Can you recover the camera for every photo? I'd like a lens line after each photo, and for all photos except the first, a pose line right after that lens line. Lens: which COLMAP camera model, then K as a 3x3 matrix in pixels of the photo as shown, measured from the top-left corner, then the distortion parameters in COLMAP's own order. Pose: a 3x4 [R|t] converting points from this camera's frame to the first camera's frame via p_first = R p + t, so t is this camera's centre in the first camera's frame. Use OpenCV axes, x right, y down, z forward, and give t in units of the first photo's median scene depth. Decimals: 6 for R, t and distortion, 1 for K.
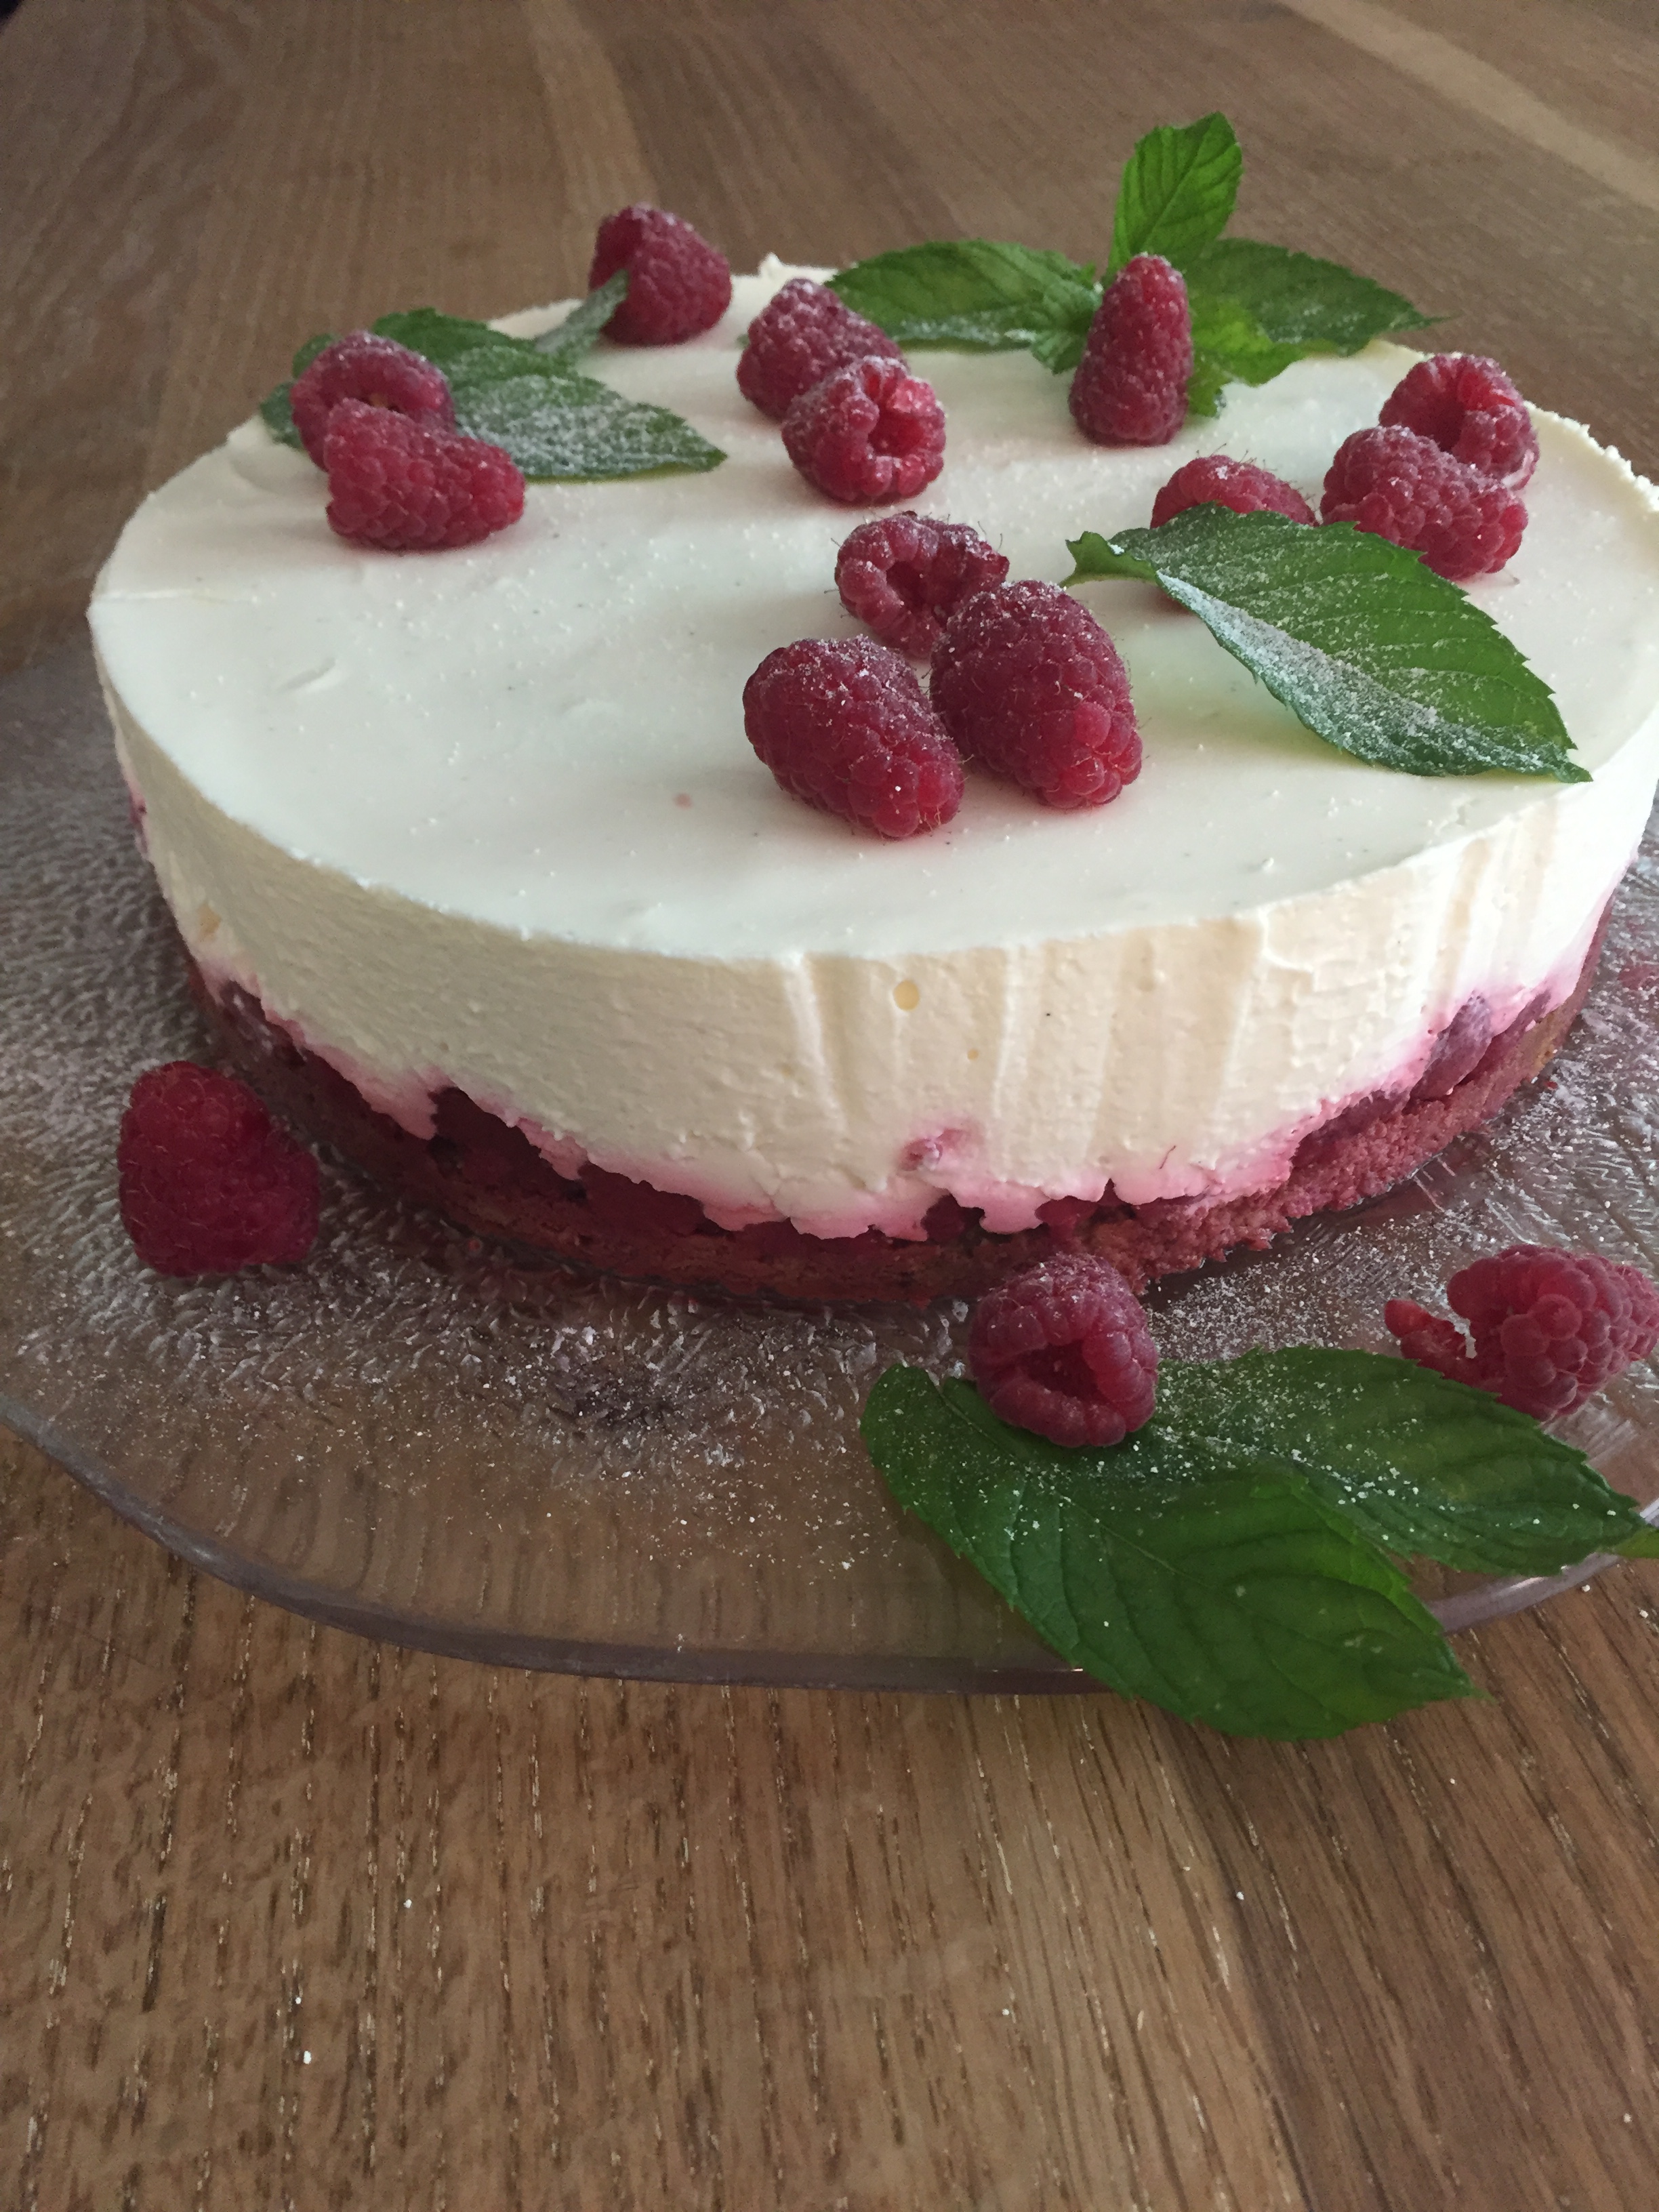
lens RADIAL K [[1860.6, 0, 829.5], [0, 1860.6, 1106.0], [0, 0, 1]] dist [0.071969, -0.129290]
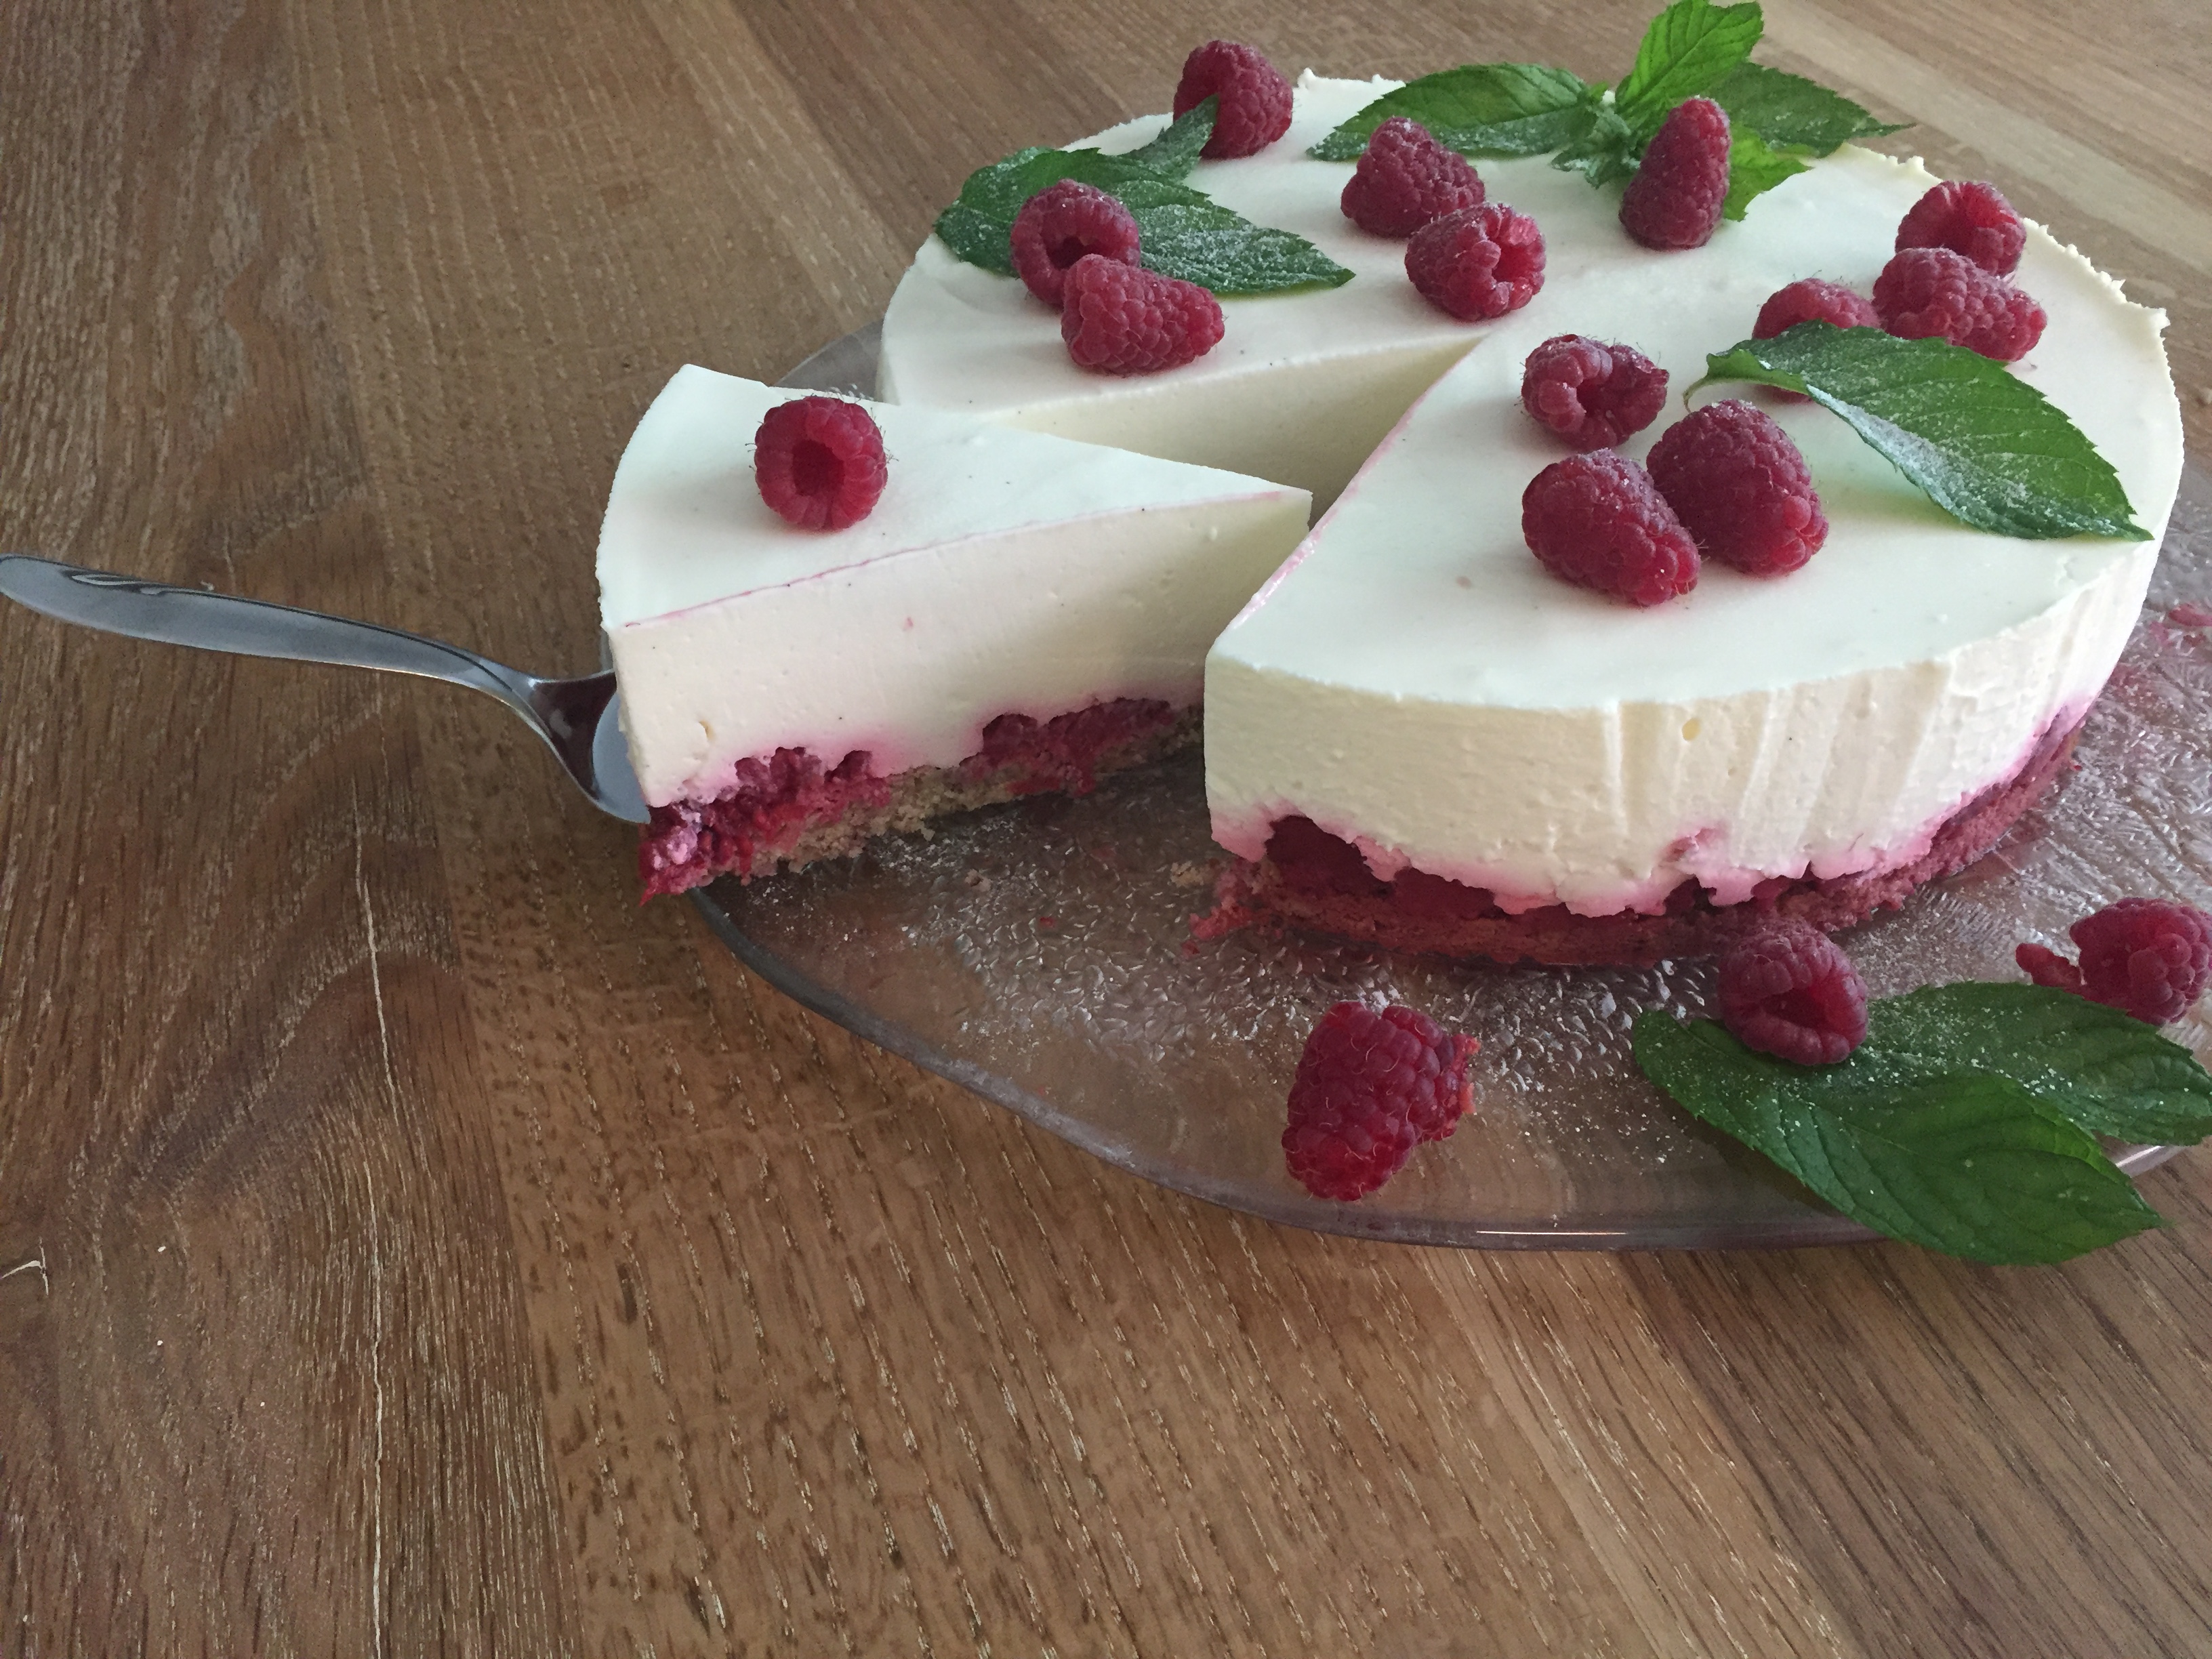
lens RADIAL K [[1860.6, 0, 1106.0], [0, 1860.6, 829.5], [0, 0, 1]] dist [0.071969, -0.129290]
pose [[0.997493, -0.045169, 0.054478, -0.398255], [0.043850, 0.998721, 0.025164, -0.035983], [-0.055545, -0.022712, 0.998198, -0.268044]]
